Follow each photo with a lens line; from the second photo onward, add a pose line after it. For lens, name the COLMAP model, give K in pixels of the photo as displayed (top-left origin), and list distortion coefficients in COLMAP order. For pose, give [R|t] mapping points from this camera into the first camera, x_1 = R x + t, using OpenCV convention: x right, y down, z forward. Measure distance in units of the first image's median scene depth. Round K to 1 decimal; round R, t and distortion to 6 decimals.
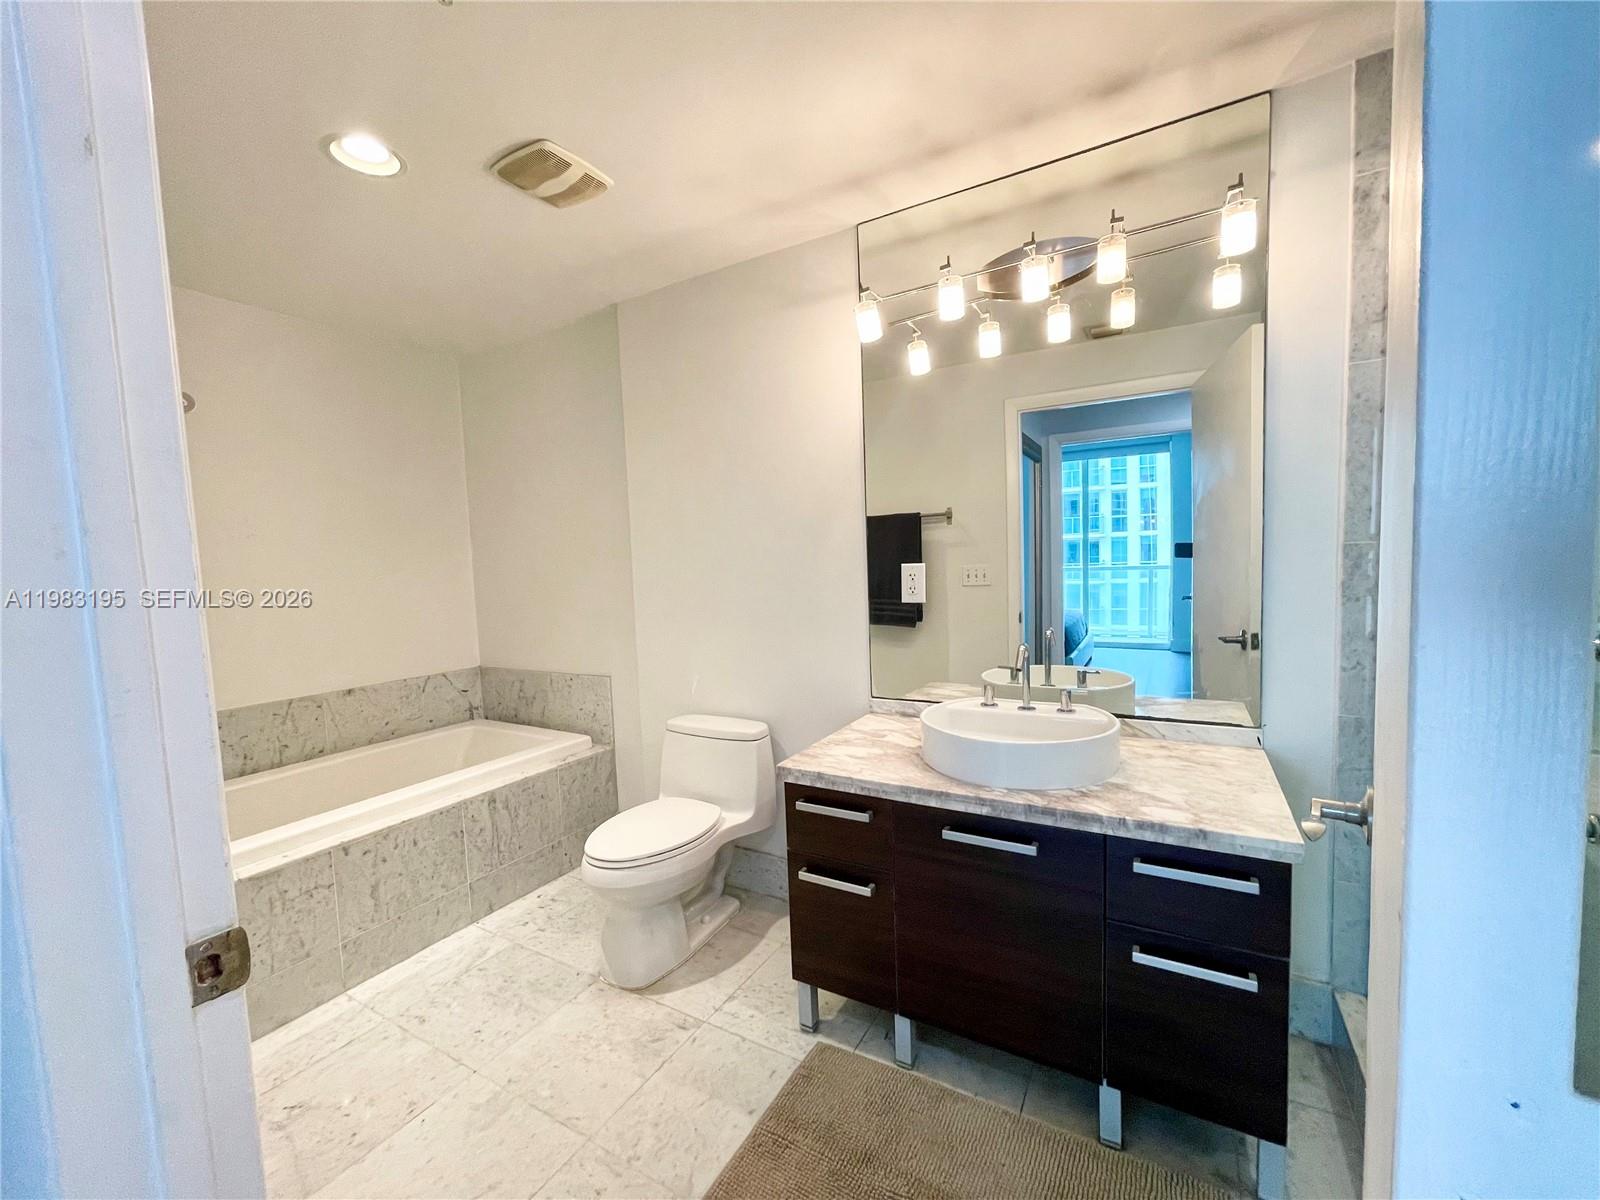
lens RADIAL K [[643.9, 0, 800.2], [0, 643.9, 610.0], [0, 0, 1]] dist [-0.002639, 0.000676]
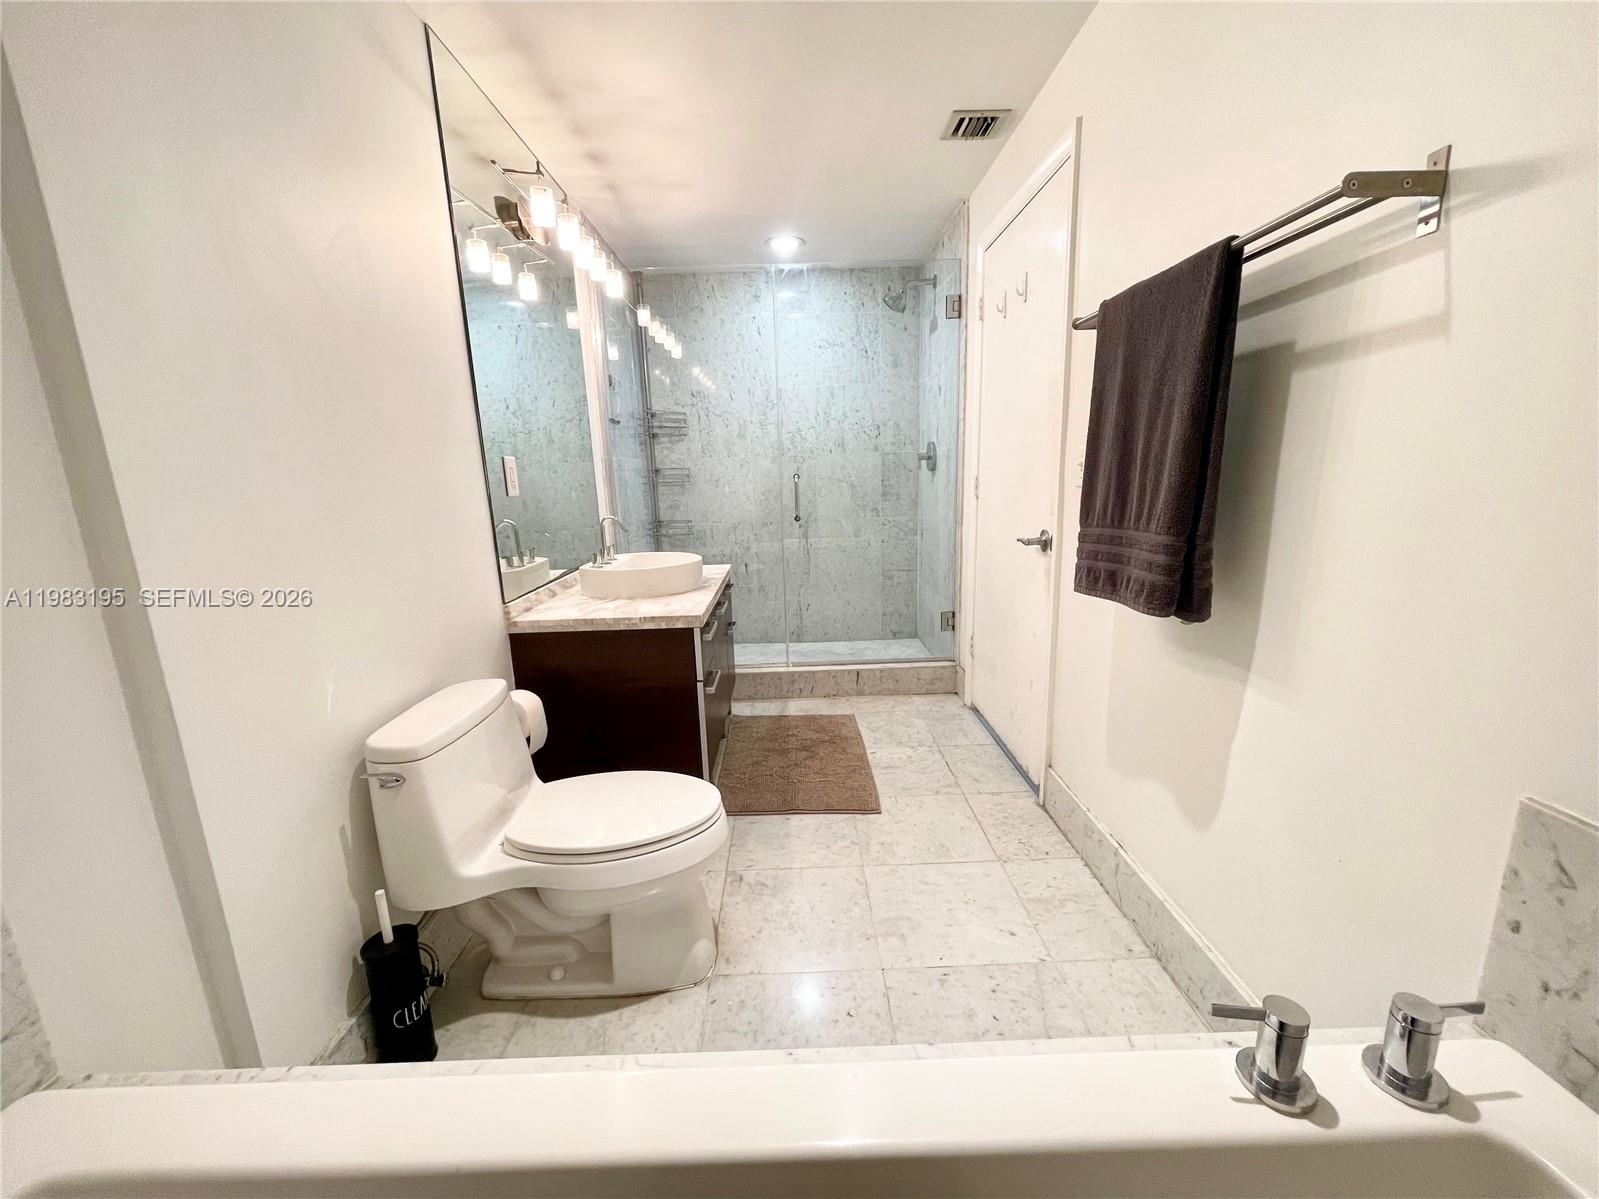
lens RADIAL K [[643.5, 0, 799.7], [0, 643.5, 609.5], [0, 0, 1]] dist [-0.002639, 0.000676]
pose [[-0.513911, -0.129947, 0.847944, -0.939374], [0.118560, 0.968215, 0.220234, -0.010724], [-0.849611, 0.213713, -0.482170, 1.157209]]
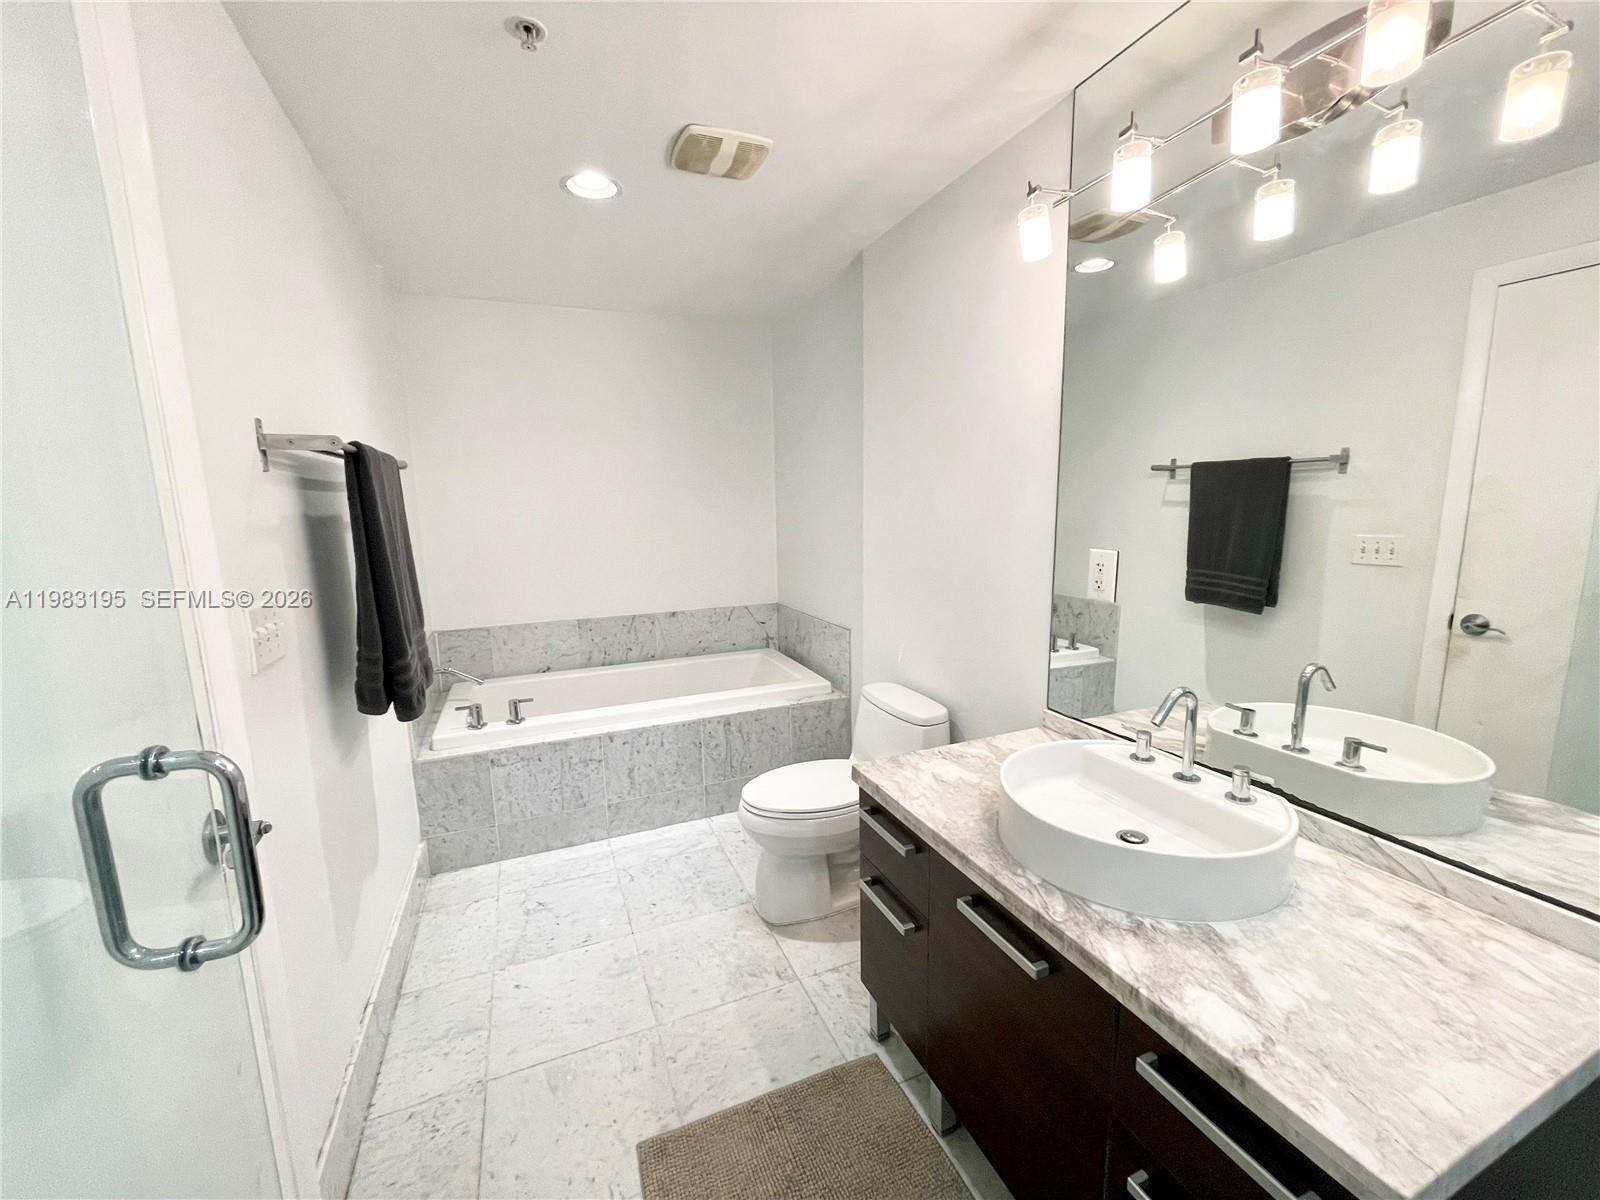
lens RADIAL K [[643.9, 0, 800.2], [0, 643.9, 610.0], [0, 0, 1]] dist [-0.002639, 0.000676]
pose [[0.800350, 0.120917, -0.587213, 0.347343], [-0.056416, 0.990294, 0.127026, -0.079008], [0.596873, -0.068537, 0.799403, 0.177002]]
